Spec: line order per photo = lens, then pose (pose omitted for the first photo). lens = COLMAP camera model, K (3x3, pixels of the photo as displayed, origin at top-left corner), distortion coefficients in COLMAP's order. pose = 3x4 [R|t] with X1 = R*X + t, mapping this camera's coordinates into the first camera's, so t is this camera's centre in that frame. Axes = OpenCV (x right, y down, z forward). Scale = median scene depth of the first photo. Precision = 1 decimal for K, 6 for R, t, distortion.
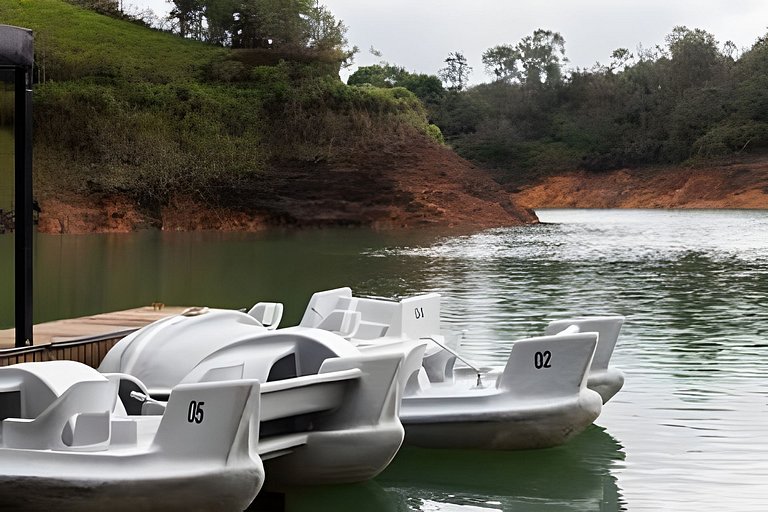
lens RADIAL K [[1166.4, 0, 384.0], [0, 1166.4, 256.0], [0, 0, 1]] dist [-0.027712, -0.013469]
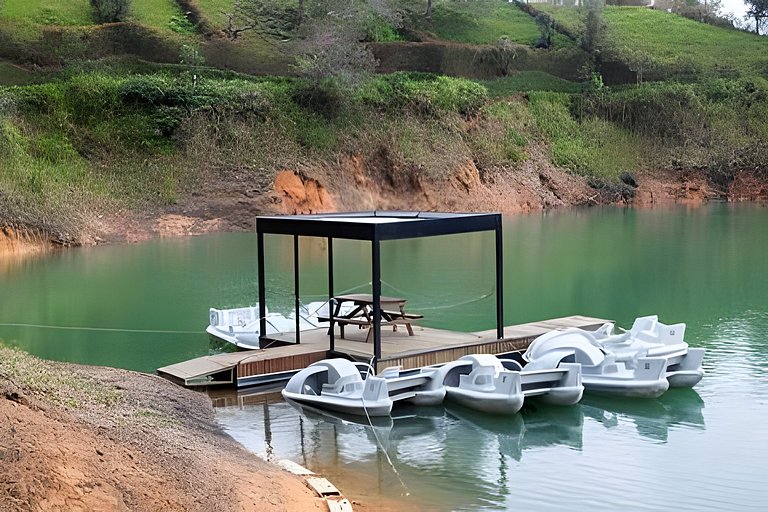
lens RADIAL K [[1166.4, 0, 384.0], [0, 1166.4, 256.0], [0, 0, 1]] dist [-0.027712, -0.013469]
pose [[0.839573, 0.022321, -0.542788, 0.177013], [0.020976, 0.997078, 0.073448, -0.061283], [0.542841, -0.073050, 0.836652, -0.253365]]
